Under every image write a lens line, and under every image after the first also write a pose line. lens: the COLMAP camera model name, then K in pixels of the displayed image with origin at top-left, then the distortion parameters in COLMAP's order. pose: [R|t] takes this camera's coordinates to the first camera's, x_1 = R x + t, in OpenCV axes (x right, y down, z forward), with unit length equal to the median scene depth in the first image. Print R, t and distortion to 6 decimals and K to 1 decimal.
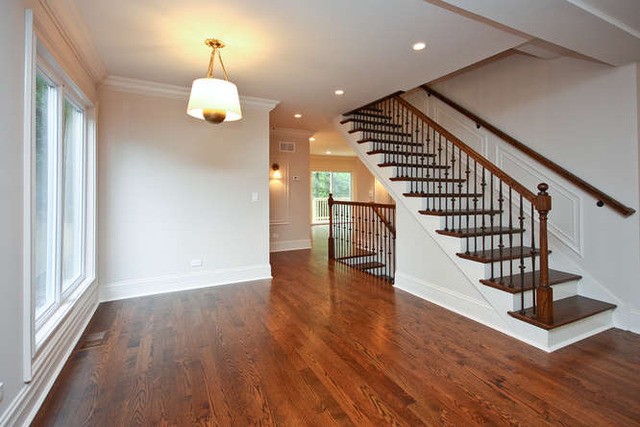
lens RADIAL K [[300.2, 0, 319.4], [0, 300.2, 187.5], [0, 0, 1]] dist [-0.001455, -0.000254]
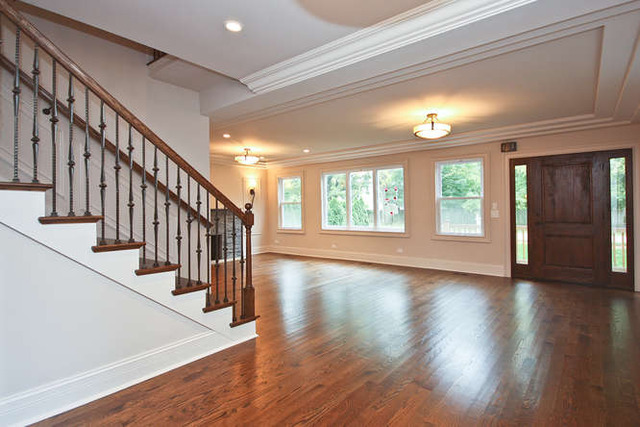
lens RADIAL K [[329.2, 0, 334.2], [0, 329.2, 206.2], [0, 0, 1]] dist [0.001031, 0.000292]
pose [[-0.427312, 0.005201, 0.904089, -0.520316], [-0.002017, 0.999975, -0.006706, 0.004570], [-0.904102, -0.004689, -0.427291, 1.055824]]
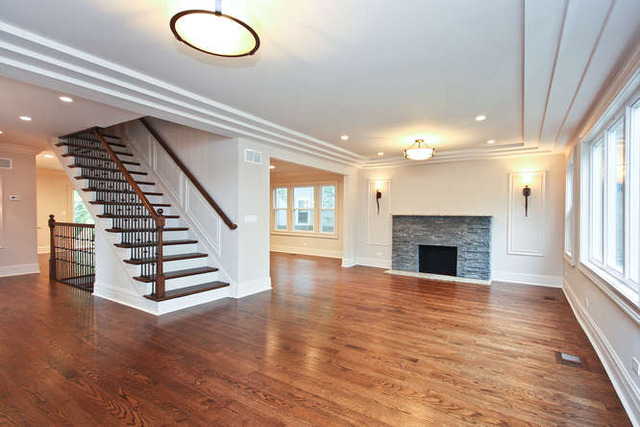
lens RADIAL K [[307.1, 0, 333.8], [0, 307.1, 215.7], [0, 0, 1]] dist [0.017365, -0.000026]
pose [[0.855211, 0.002644, 0.518274, 0.613251], [-0.013990, 0.999740, 0.017985, -0.015885], [-0.518092, -0.022632, 0.855025, -0.735027]]
